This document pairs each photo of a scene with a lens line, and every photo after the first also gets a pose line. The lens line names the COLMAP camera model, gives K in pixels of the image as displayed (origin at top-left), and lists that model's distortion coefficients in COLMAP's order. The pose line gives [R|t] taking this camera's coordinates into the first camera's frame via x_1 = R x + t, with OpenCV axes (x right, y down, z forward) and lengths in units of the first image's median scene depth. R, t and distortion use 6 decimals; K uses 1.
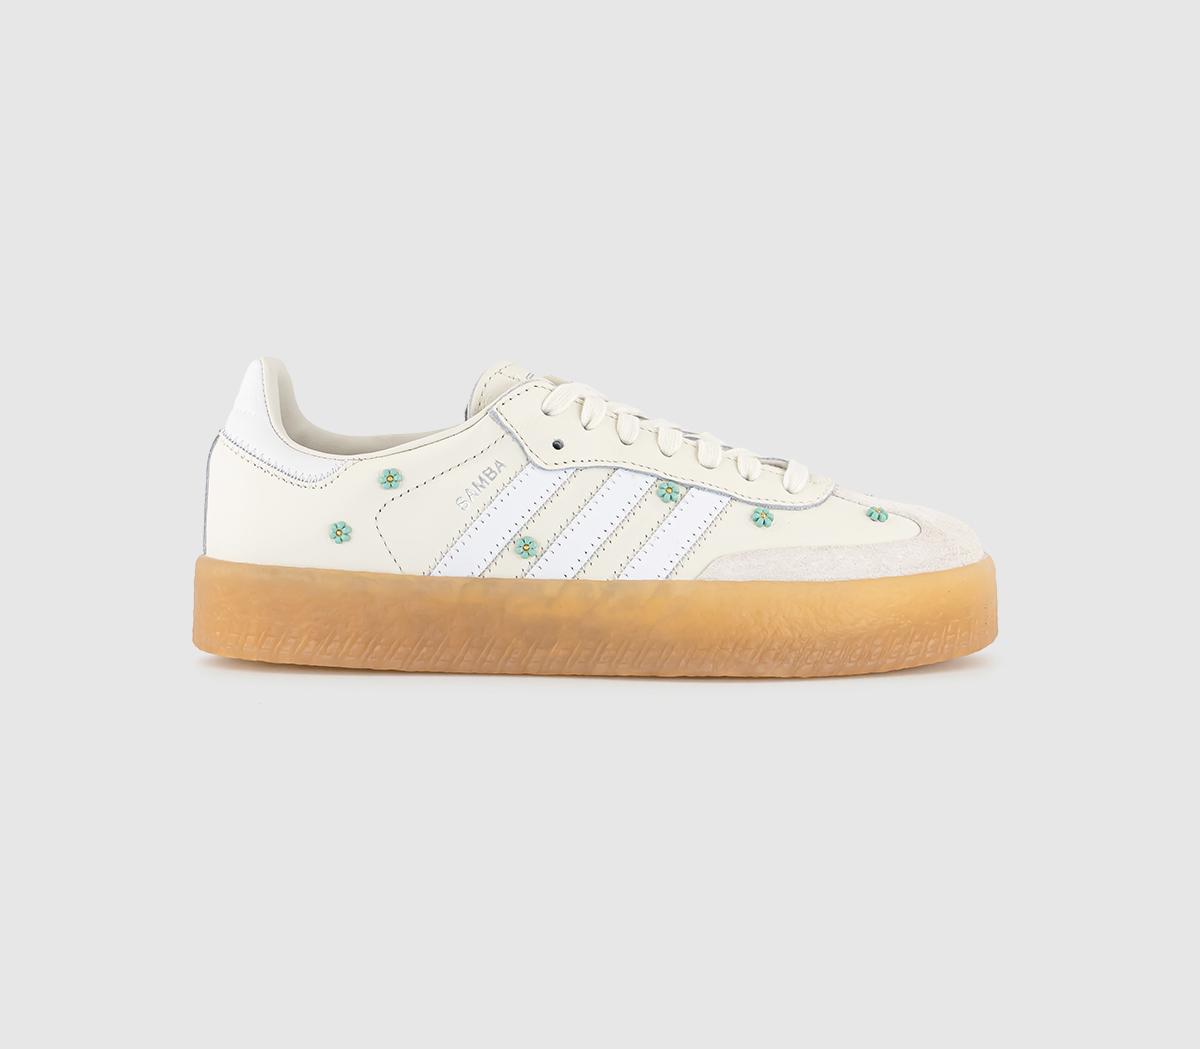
lens RADIAL K [[1857.3, 0, 600.0], [0, 1857.3, 524.5], [0, 0, 1]] dist [0.016930, 0.021927]
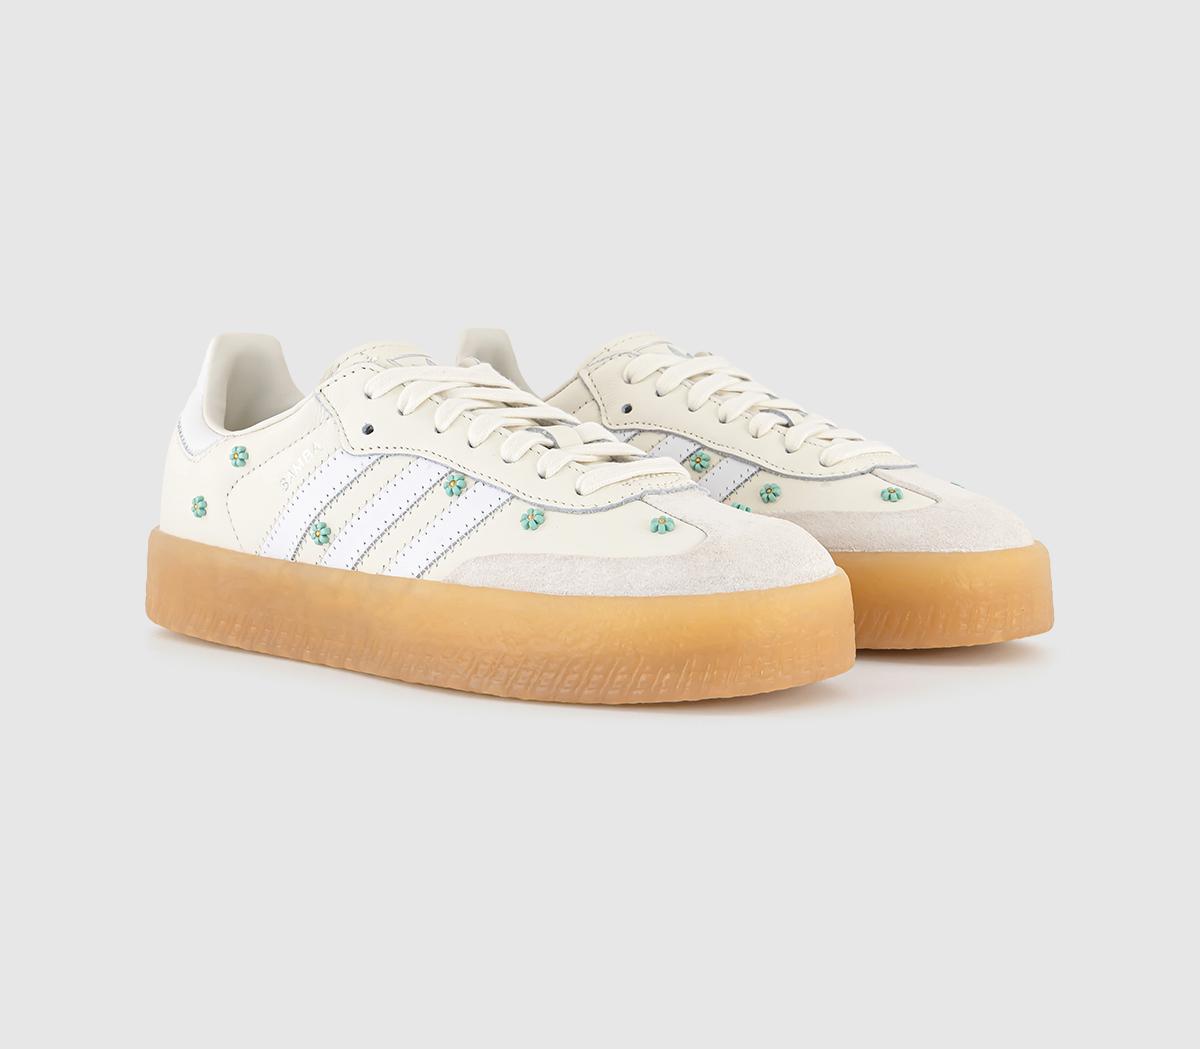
lens RADIAL K [[1857.3, 0, 600.0], [0, 1857.3, 524.5], [0, 0, 1]] dist [0.016930, 0.021927]
pose [[0.858515, 0.068916, -0.508137, 0.570441], [-0.066508, 0.997523, 0.022922, -0.023976], [0.508457, 0.014116, 0.860971, 0.237619]]
